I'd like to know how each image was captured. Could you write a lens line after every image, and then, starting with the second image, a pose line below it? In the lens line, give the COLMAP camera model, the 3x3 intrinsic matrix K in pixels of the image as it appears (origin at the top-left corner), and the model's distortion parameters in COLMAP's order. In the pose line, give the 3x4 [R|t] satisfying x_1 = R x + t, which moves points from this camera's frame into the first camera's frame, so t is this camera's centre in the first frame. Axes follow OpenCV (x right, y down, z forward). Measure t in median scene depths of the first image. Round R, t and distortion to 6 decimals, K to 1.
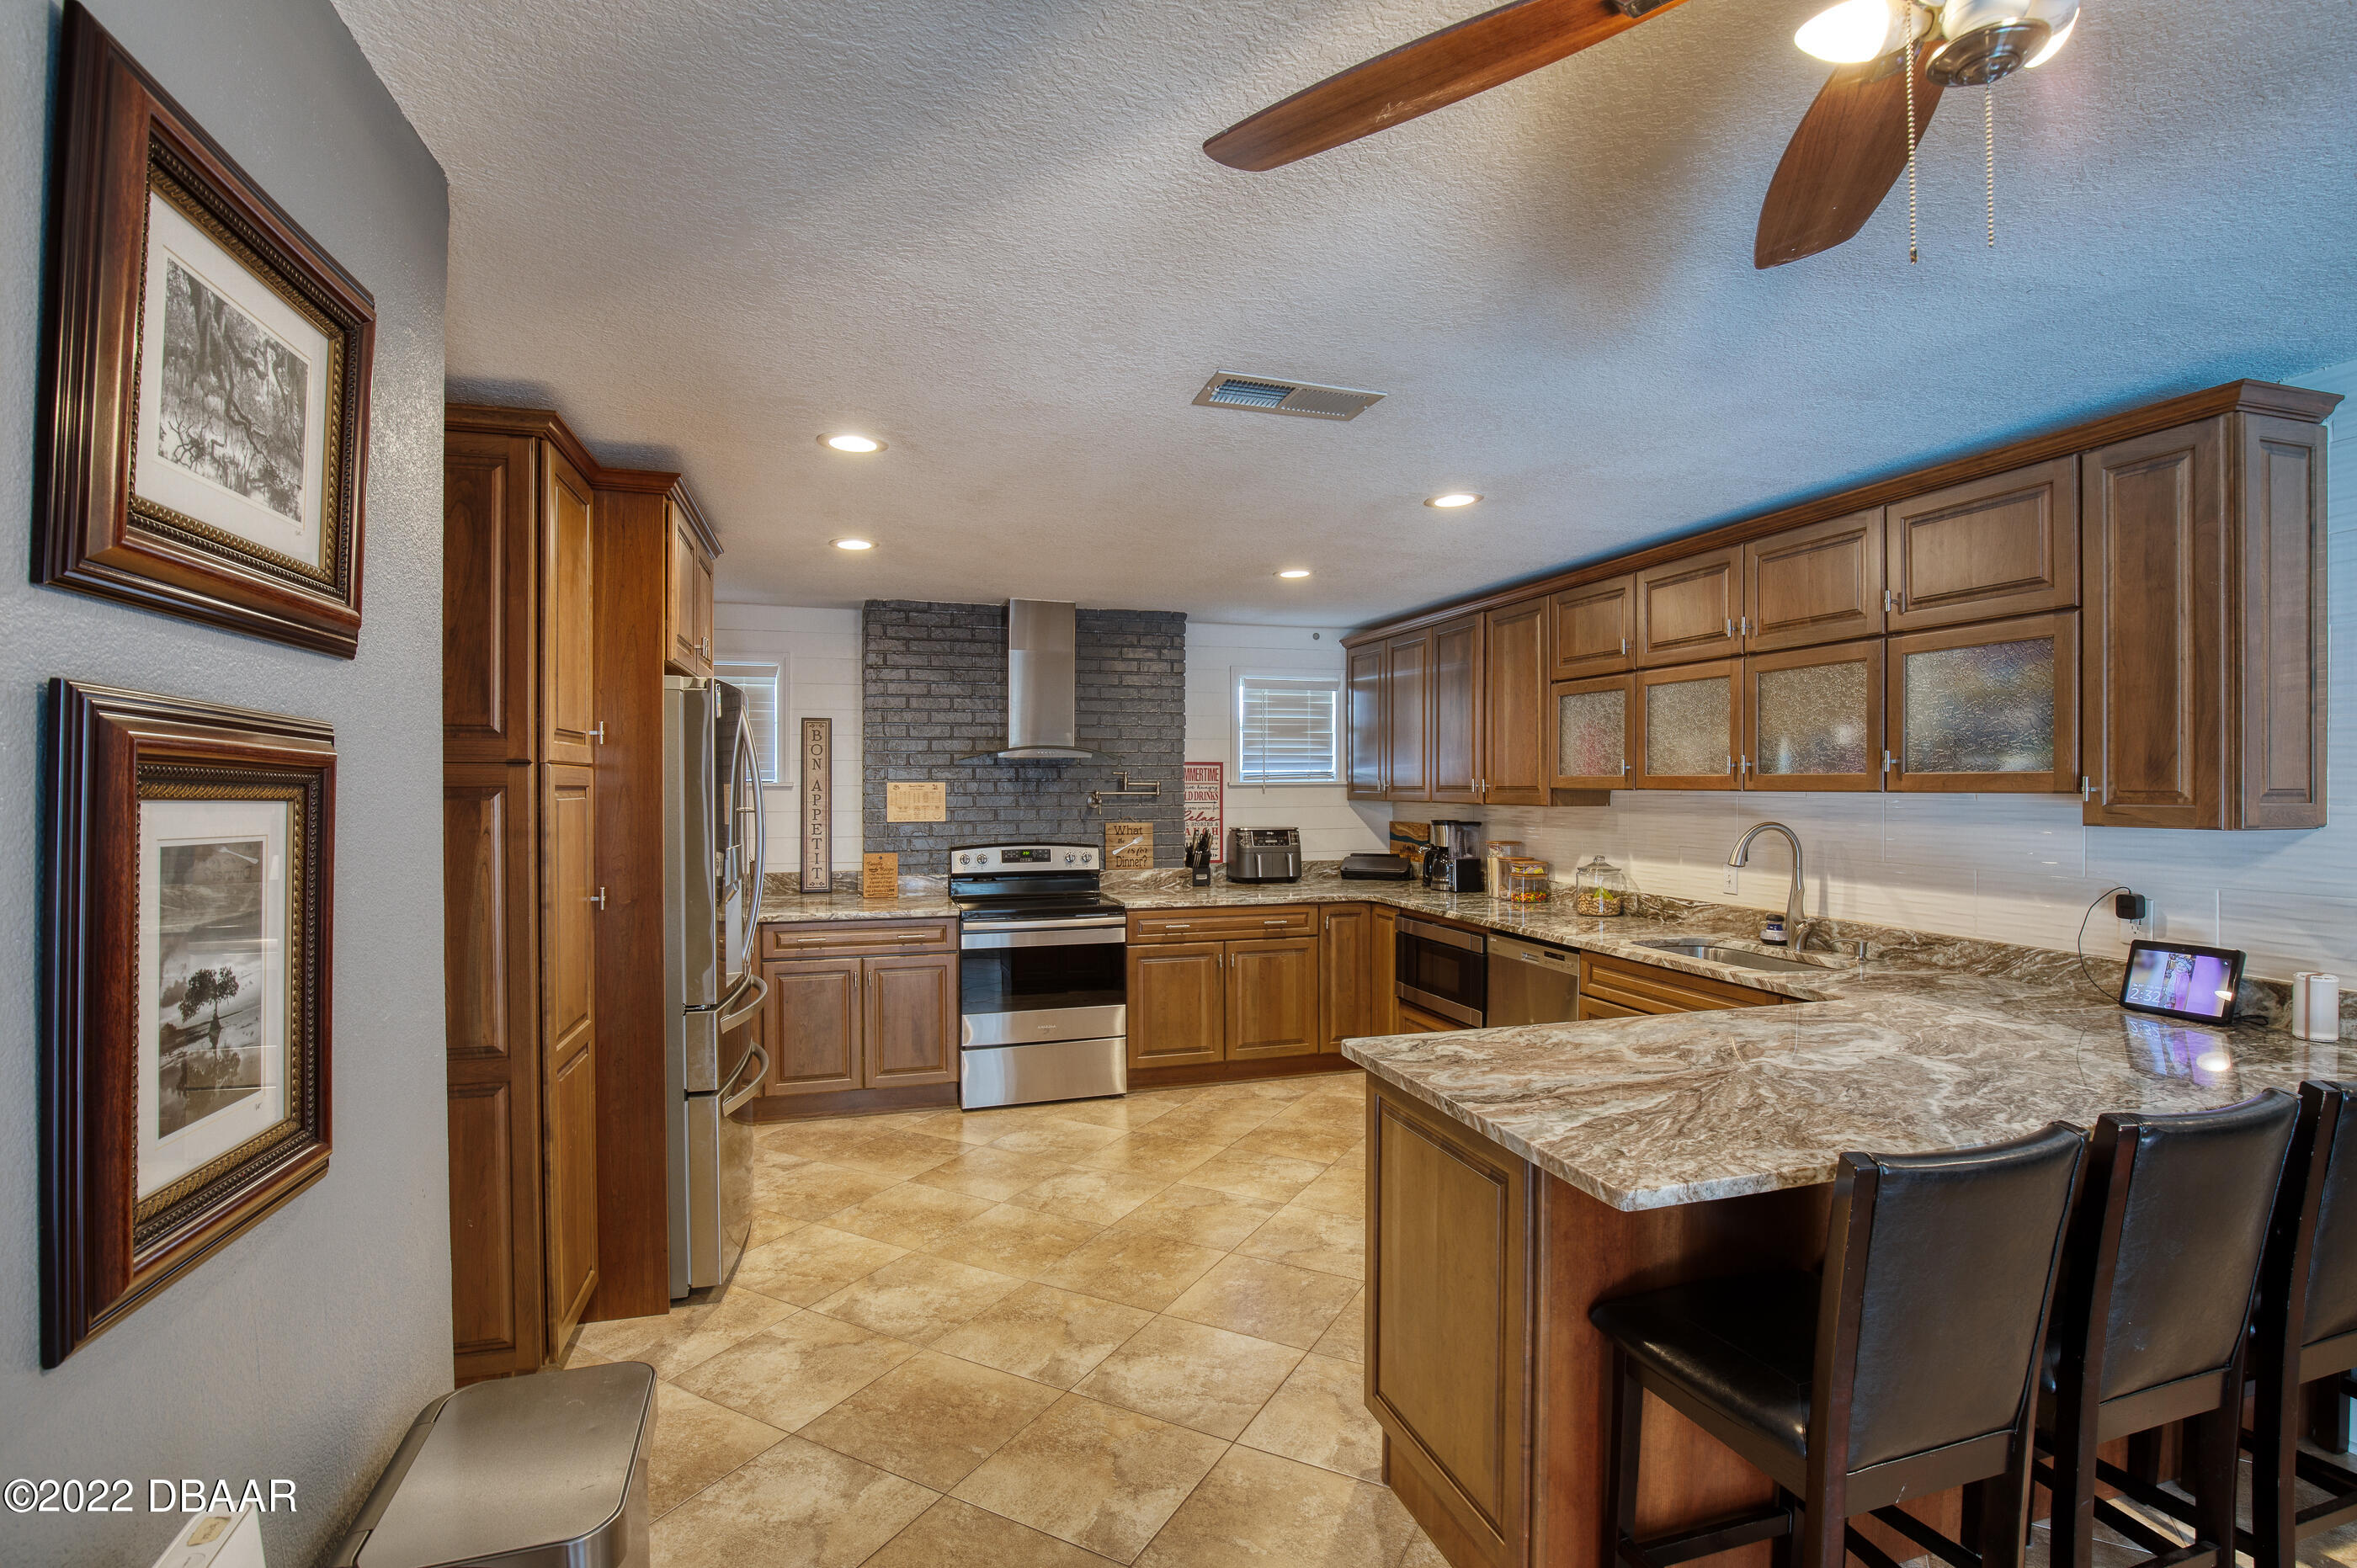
lens RADIAL K [[1090.0, 0, 1225.6], [0, 1090.0, 784.7], [0, 0, 1]] dist [-0.030517, 0.003605]
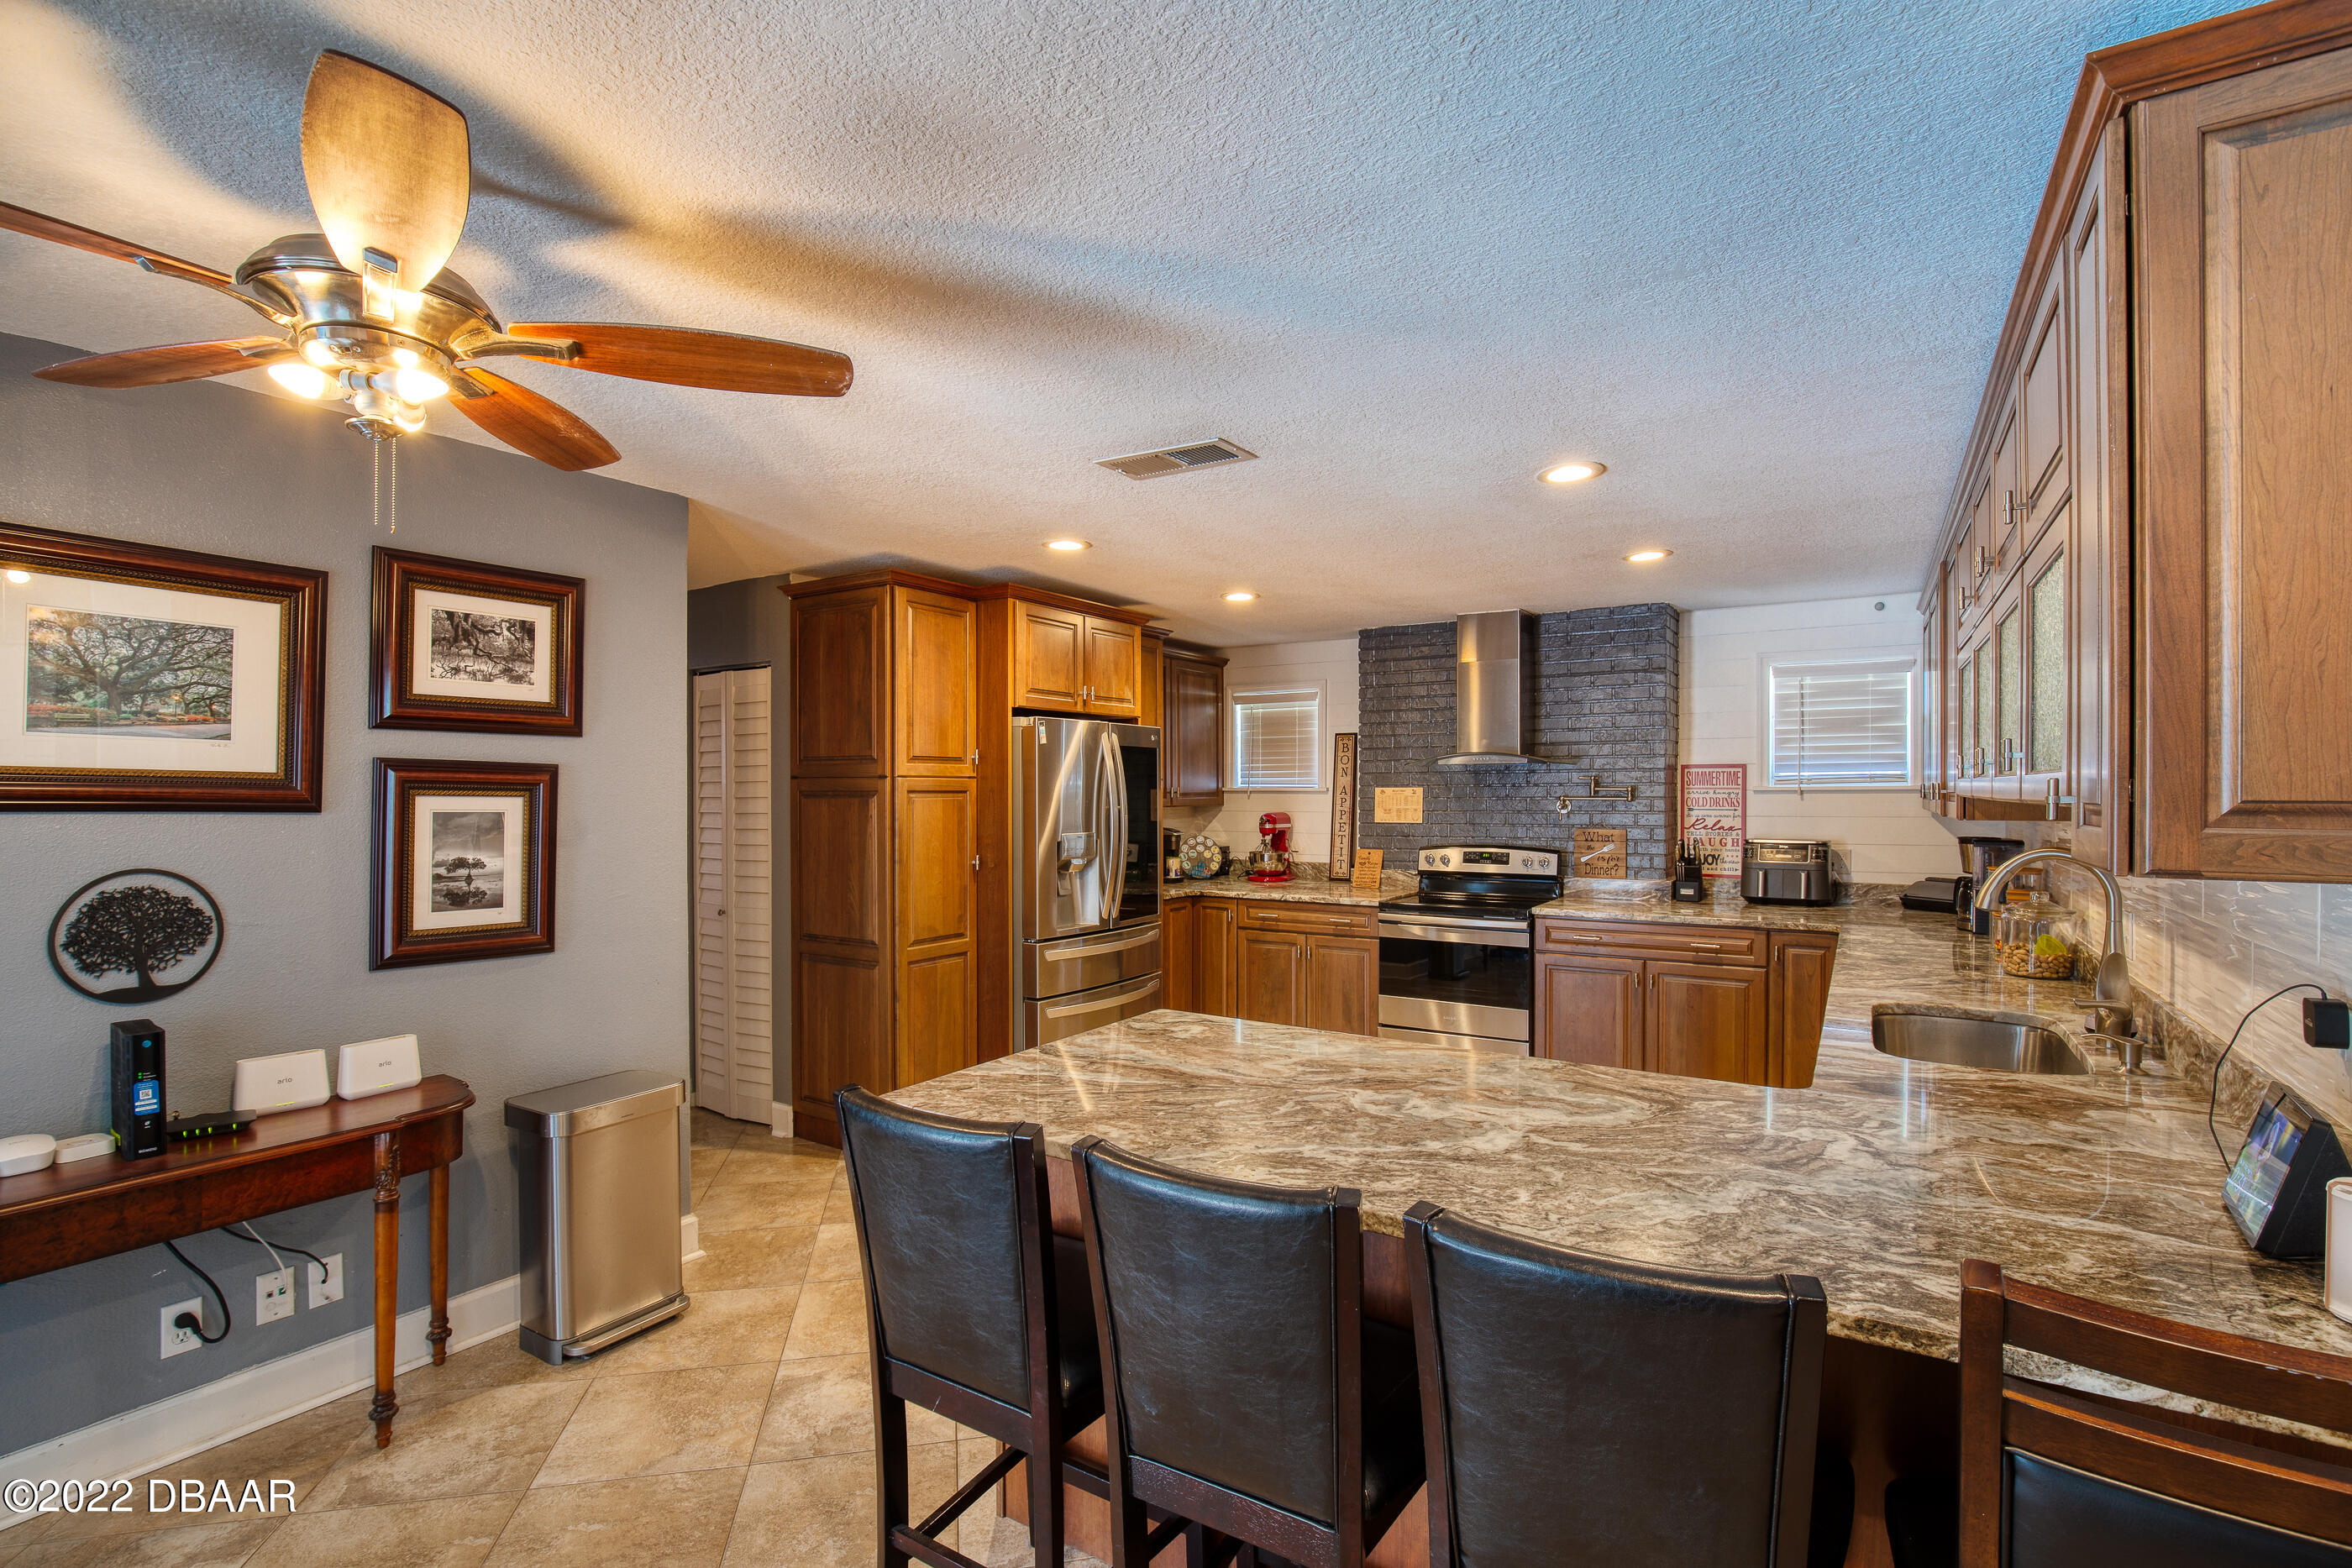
lens RADIAL K [[1087.7, 0, 1190.8], [0, 1087.7, 789.0], [0, 0, 1]] dist [-0.030517, 0.003605]
pose [[0.645639, 0.000740, -0.763642, 0.434221], [-0.000335, 1.000000, 0.000686, -0.001081], [0.763643, -0.000187, 0.645639, 0.115892]]
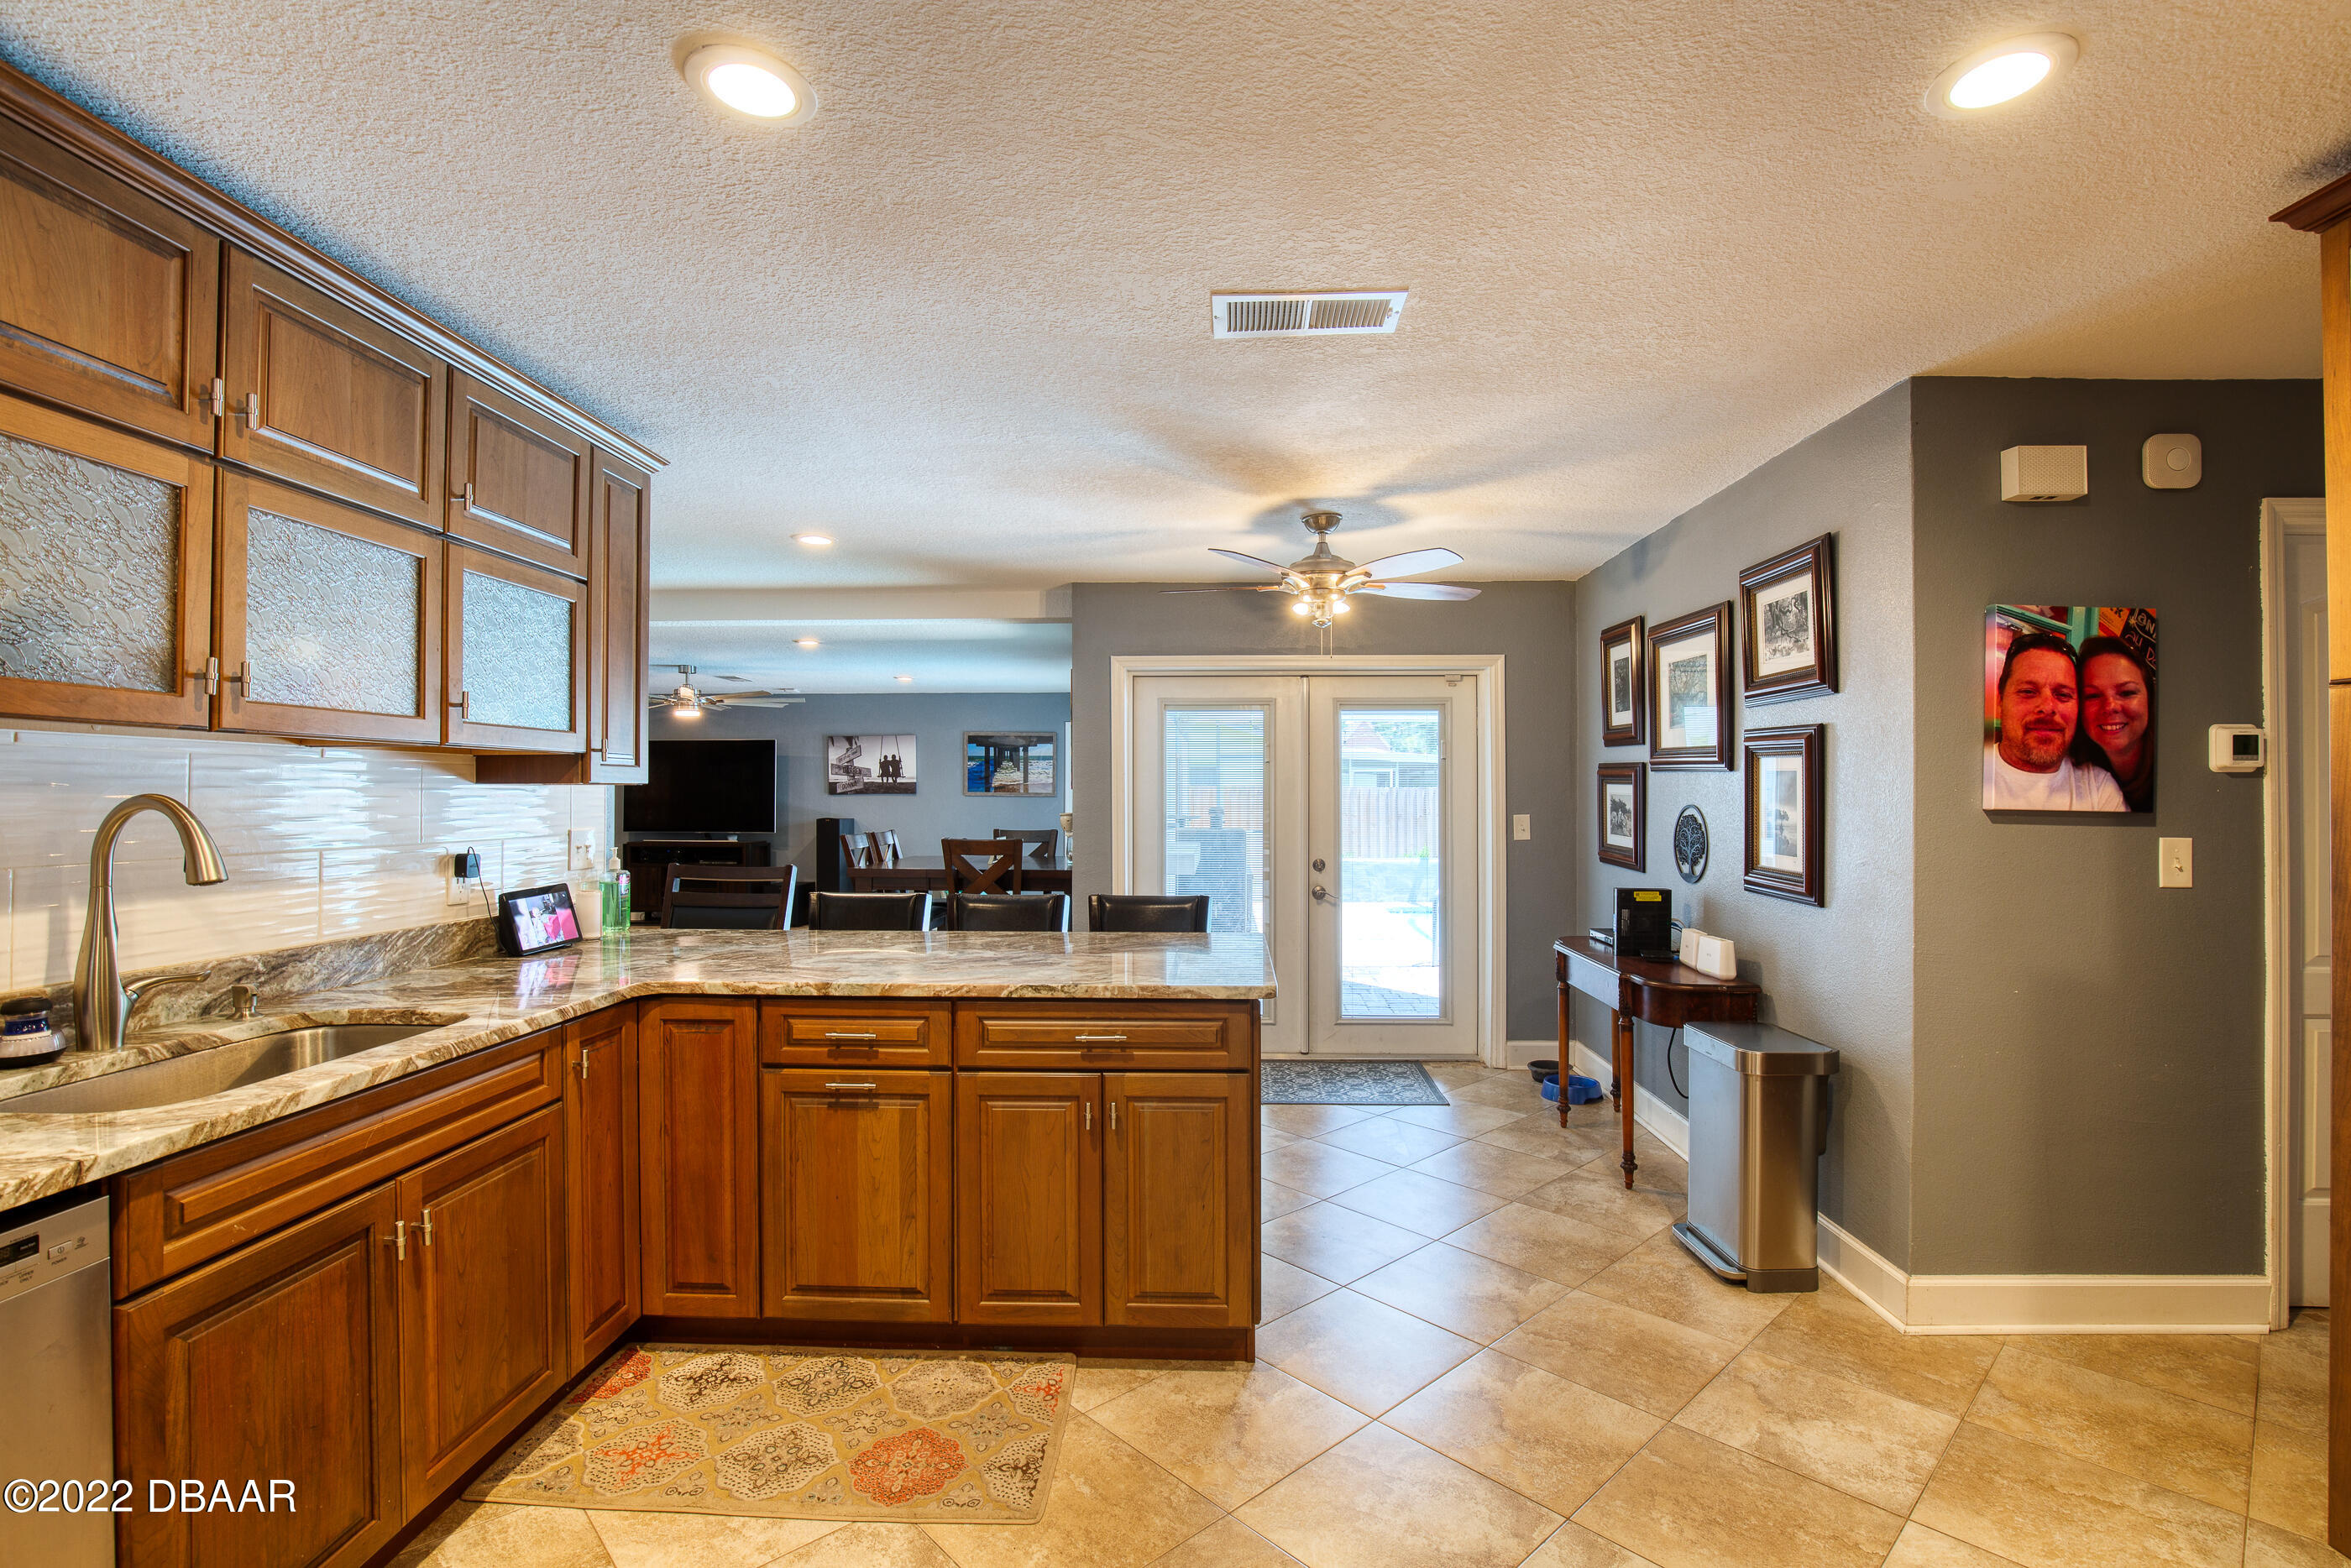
lens RADIAL K [[1087.2, 0, 1183.2], [0, 1087.2, 781.4], [0, 0, 1]] dist [-0.030517, 0.003605]
pose [[-0.935580, 0.004458, 0.353086, -0.075918], [0.000427, 0.999934, -0.011495, 0.022564], [-0.353114, -0.010604, -0.935520, 0.851377]]
